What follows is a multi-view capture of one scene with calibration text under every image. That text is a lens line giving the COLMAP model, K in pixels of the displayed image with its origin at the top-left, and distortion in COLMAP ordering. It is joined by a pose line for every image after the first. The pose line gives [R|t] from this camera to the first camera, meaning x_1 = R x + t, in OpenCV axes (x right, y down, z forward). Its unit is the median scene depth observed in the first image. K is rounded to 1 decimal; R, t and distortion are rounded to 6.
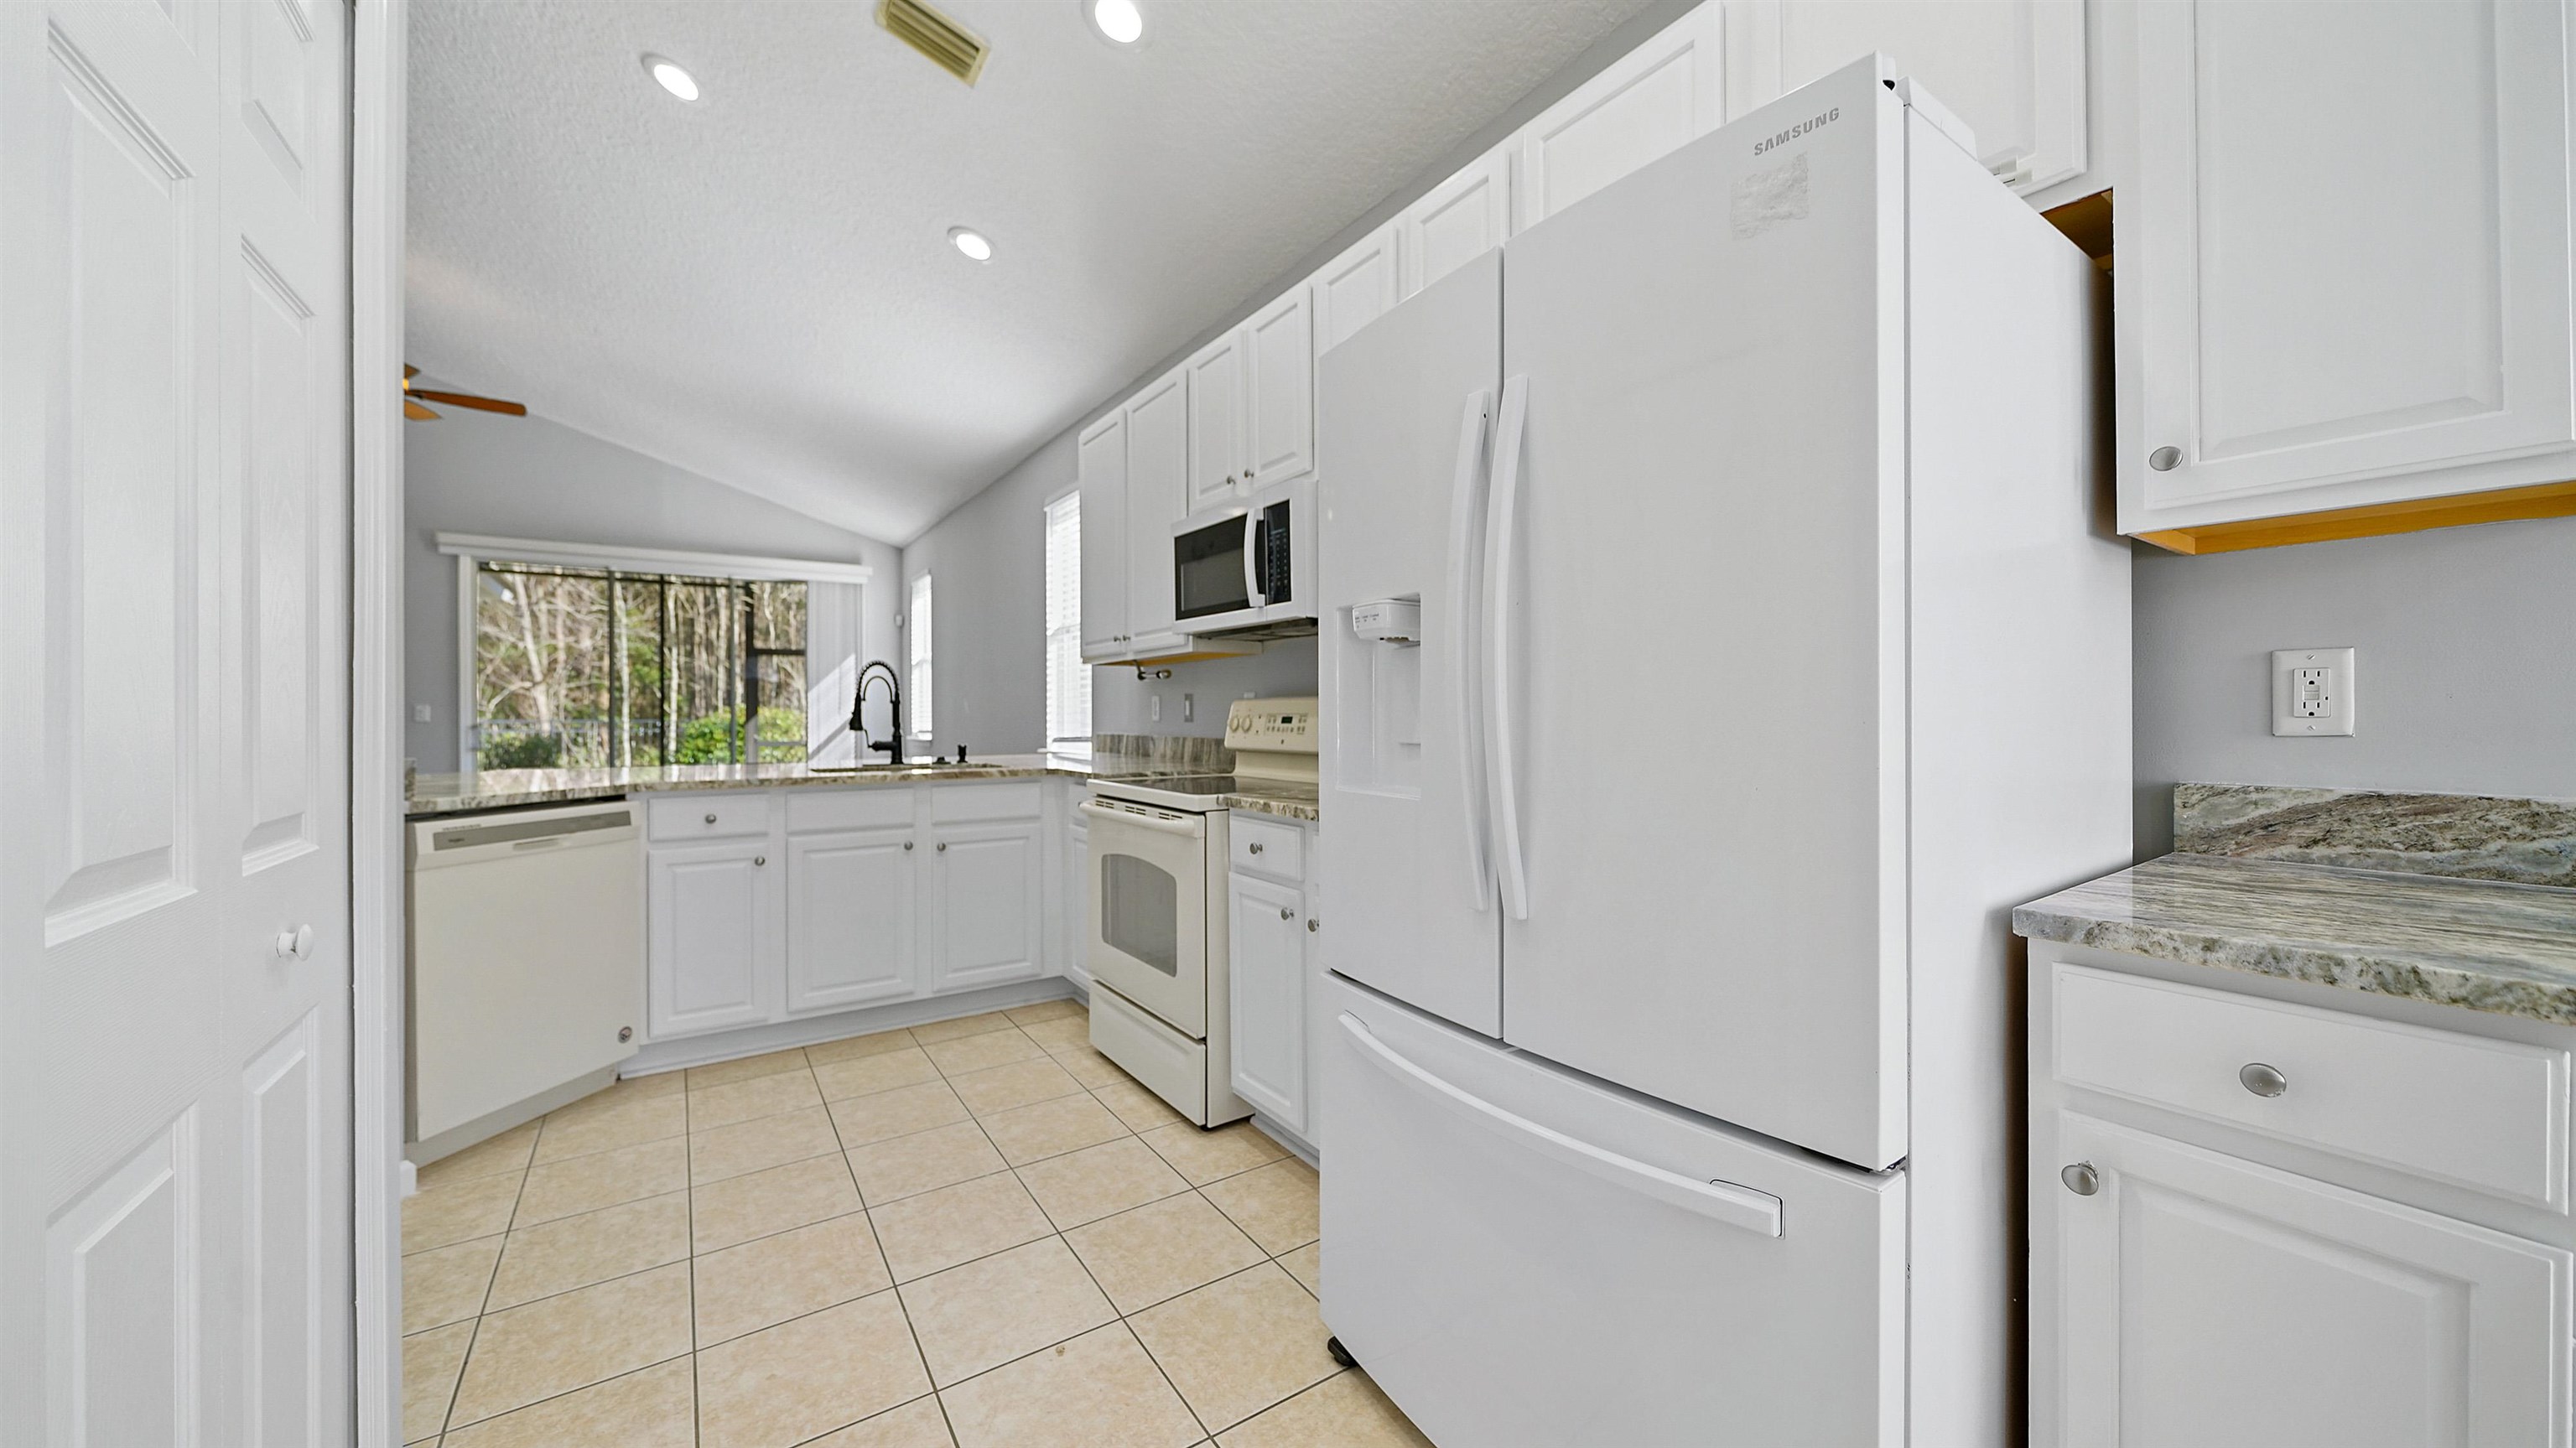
lens RADIAL K [[905.7, 0, 1261.8], [0, 905.7, 712.7], [0, 0, 1]] dist [-0.007549, -0.000306]
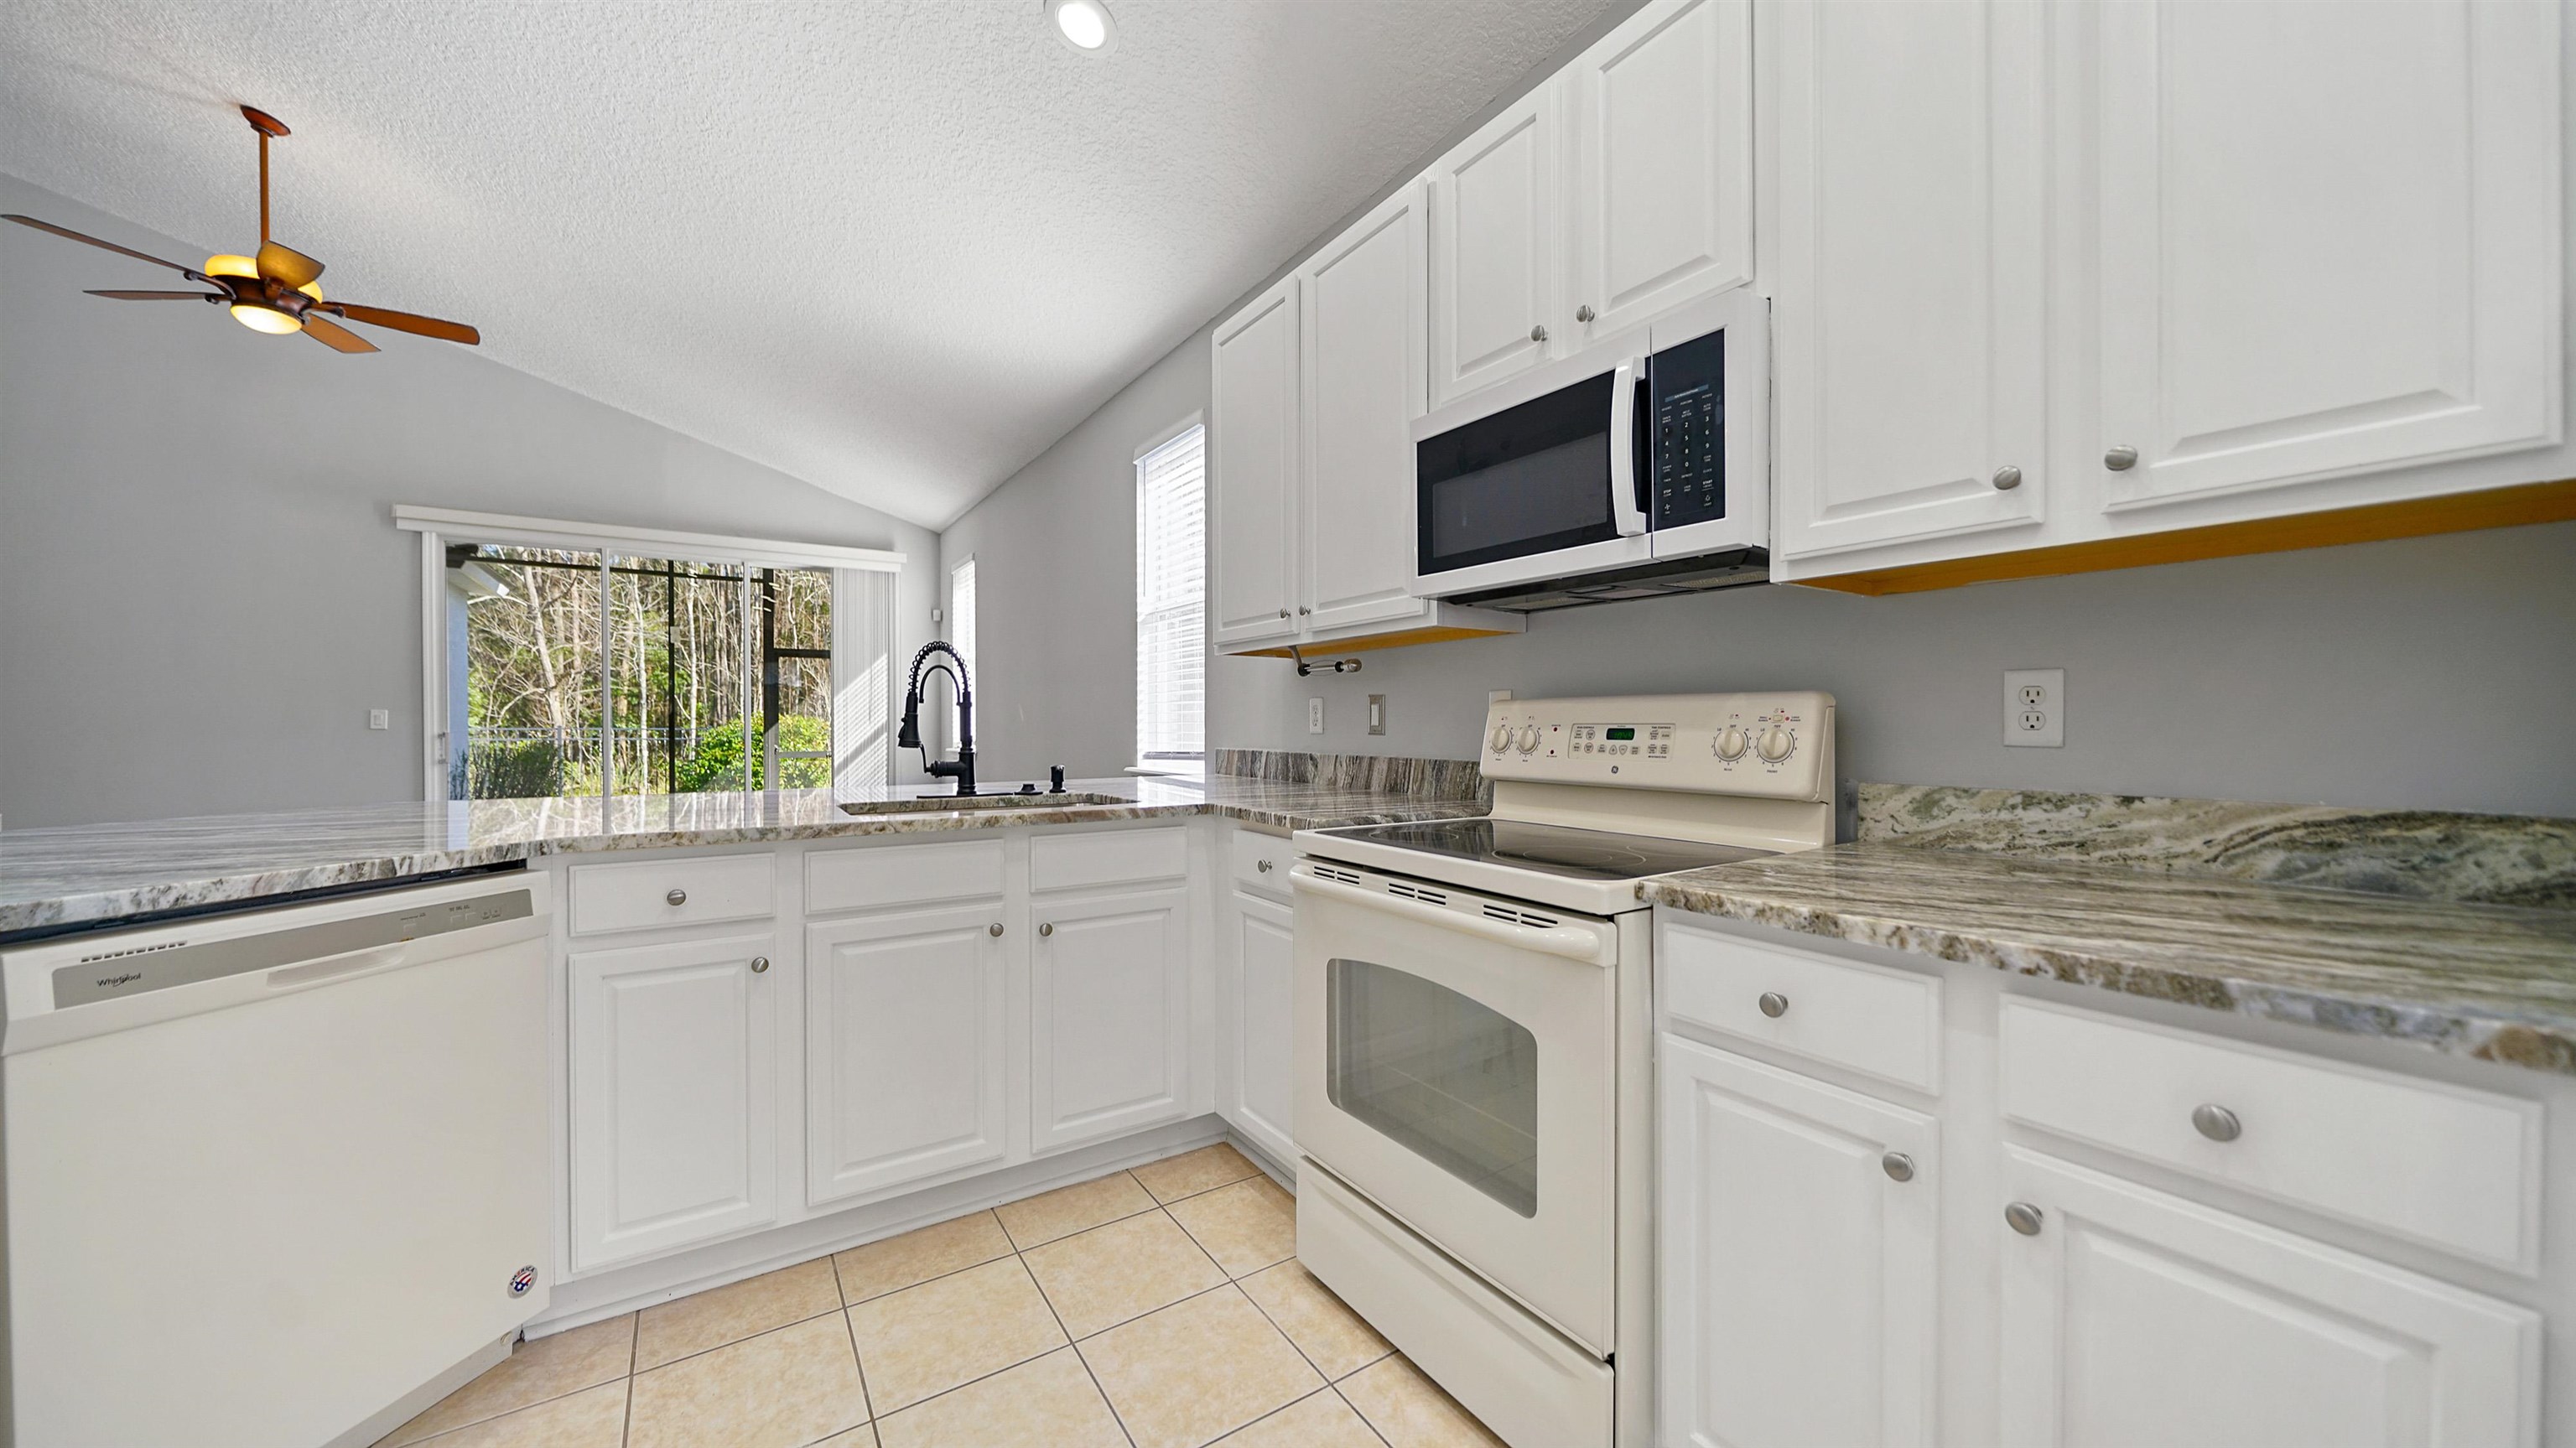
lens RADIAL K [[905.7, 0, 1270.8], [0, 905.7, 733.7], [0, 0, 1]] dist [-0.007549, -0.000306]
pose [[0.999899, 0.004149, -0.013595, -0.188733], [-0.003983, 0.999918, 0.012189, 0.001339], [0.013644, -0.012134, 0.999833, 0.368002]]
